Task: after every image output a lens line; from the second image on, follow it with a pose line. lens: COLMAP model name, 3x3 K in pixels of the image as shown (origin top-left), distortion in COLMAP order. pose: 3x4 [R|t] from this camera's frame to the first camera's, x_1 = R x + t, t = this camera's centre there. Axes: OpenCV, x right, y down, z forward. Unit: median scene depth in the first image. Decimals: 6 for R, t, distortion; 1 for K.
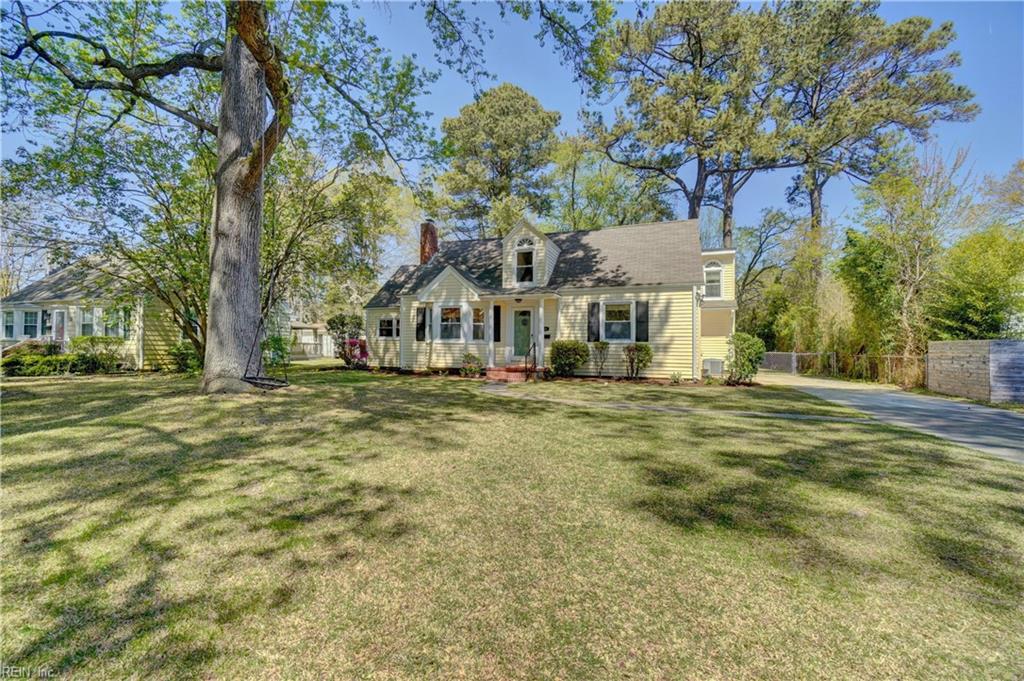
lens RADIAL K [[440.0, 0, 502.6], [0, 440.0, 340.3], [0, 0, 1]] dist [0.000032, 0.000554]
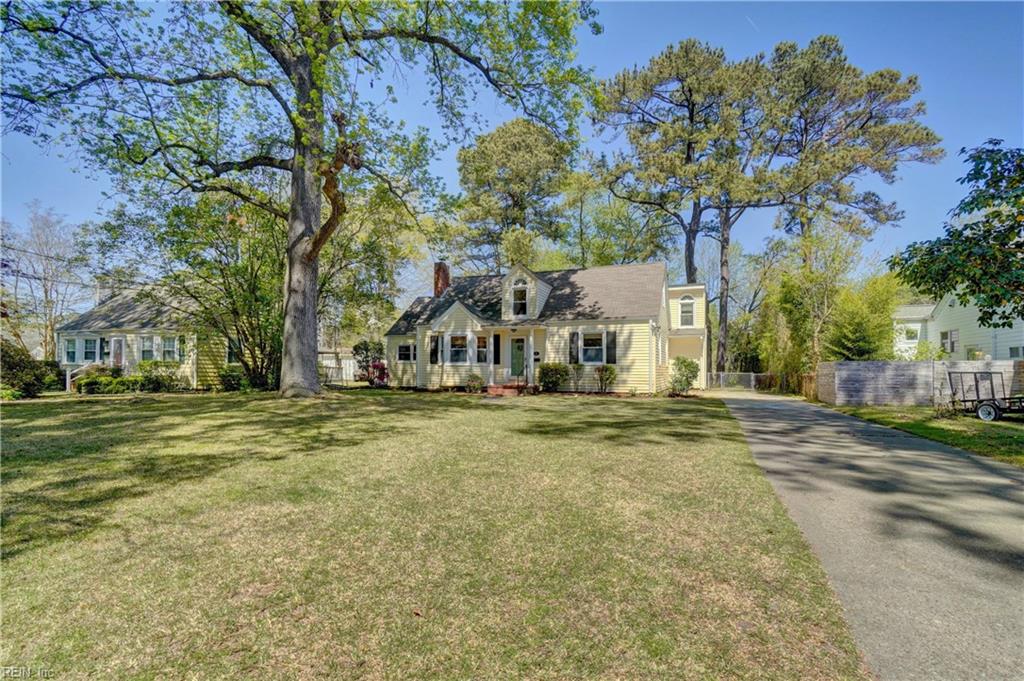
lens RADIAL K [[440.6, 0, 529.2], [0, 440.6, 362.5], [0, 0, 1]] dist [-0.000509, 0.000066]
pose [[0.999811, -0.002630, 0.019283, 0.048693], [0.002703, 0.999989, -0.003736, 0.002838], [-0.019273, 0.003788, 0.999807, -0.194744]]
